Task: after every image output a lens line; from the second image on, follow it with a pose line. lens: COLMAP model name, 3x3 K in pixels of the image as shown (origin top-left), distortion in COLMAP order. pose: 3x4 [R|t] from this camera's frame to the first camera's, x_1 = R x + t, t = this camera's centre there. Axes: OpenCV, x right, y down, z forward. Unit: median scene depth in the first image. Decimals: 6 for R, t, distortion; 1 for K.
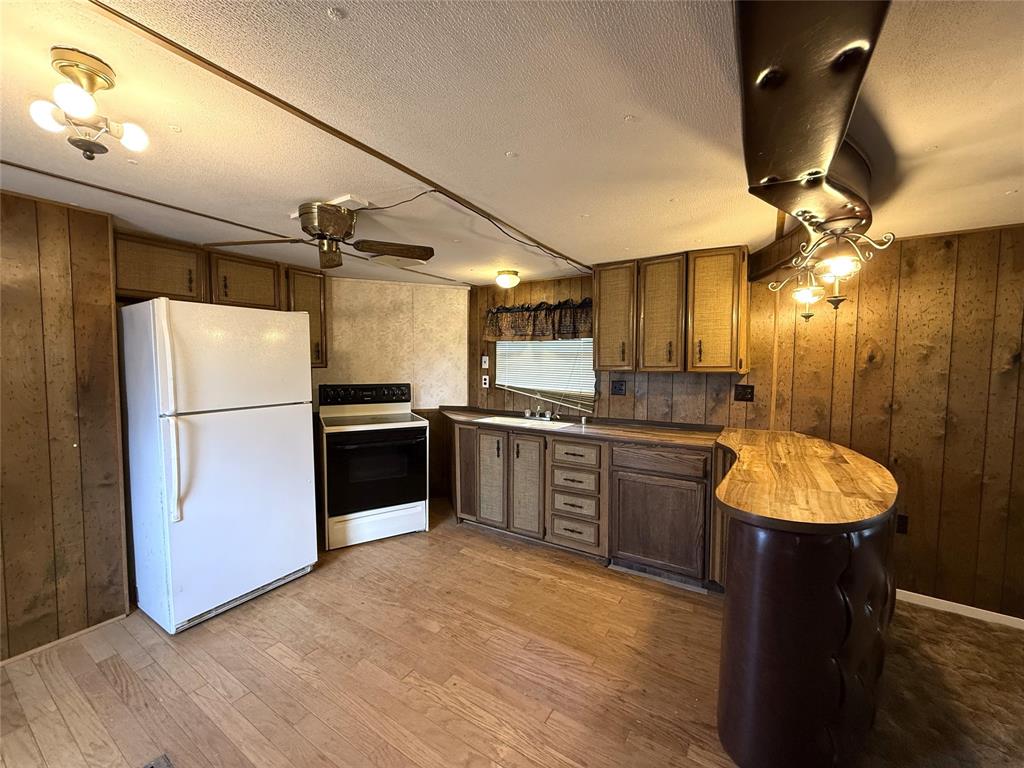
lens RADIAL K [[403.7, 0, 512.9], [0, 403.7, 383.8], [0, 0, 1]] dist [0.000206, 0.000356]
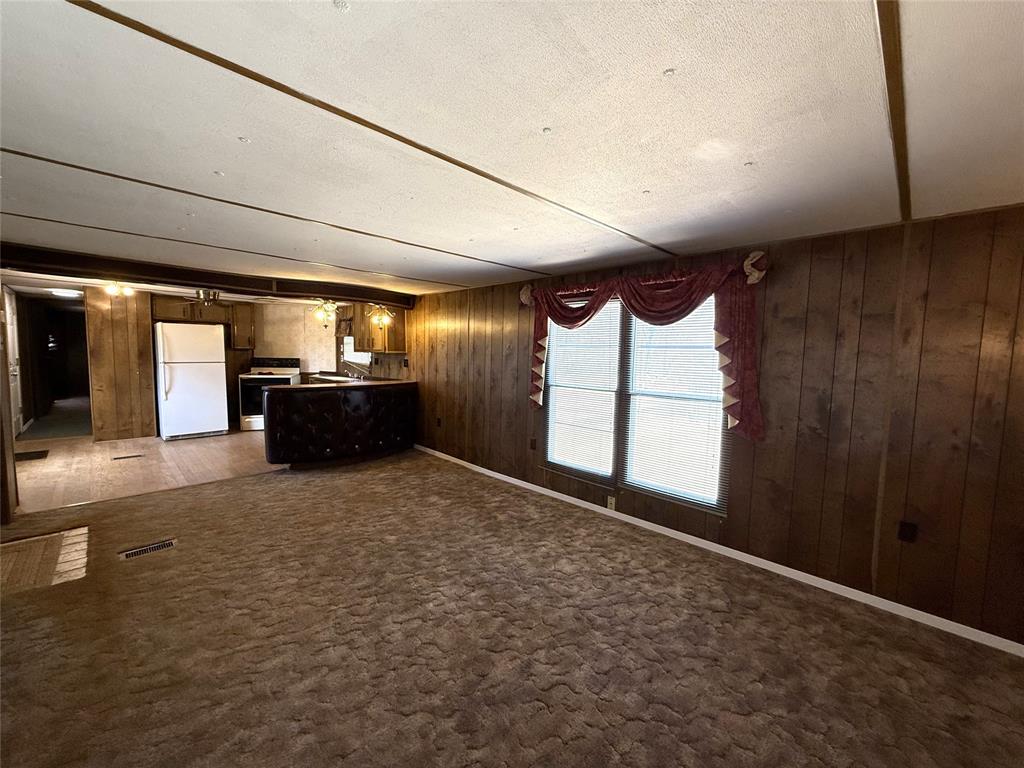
lens RADIAL K [[403.7, 0, 509.8], [0, 403.7, 383.2], [0, 0, 1]] dist [0.000206, 0.000356]
pose [[0.973554, 0.028871, -0.226628, 1.717659], [-0.025287, 0.999505, 0.018700, 0.082877], [0.227055, -0.012475, 0.973802, -0.962815]]
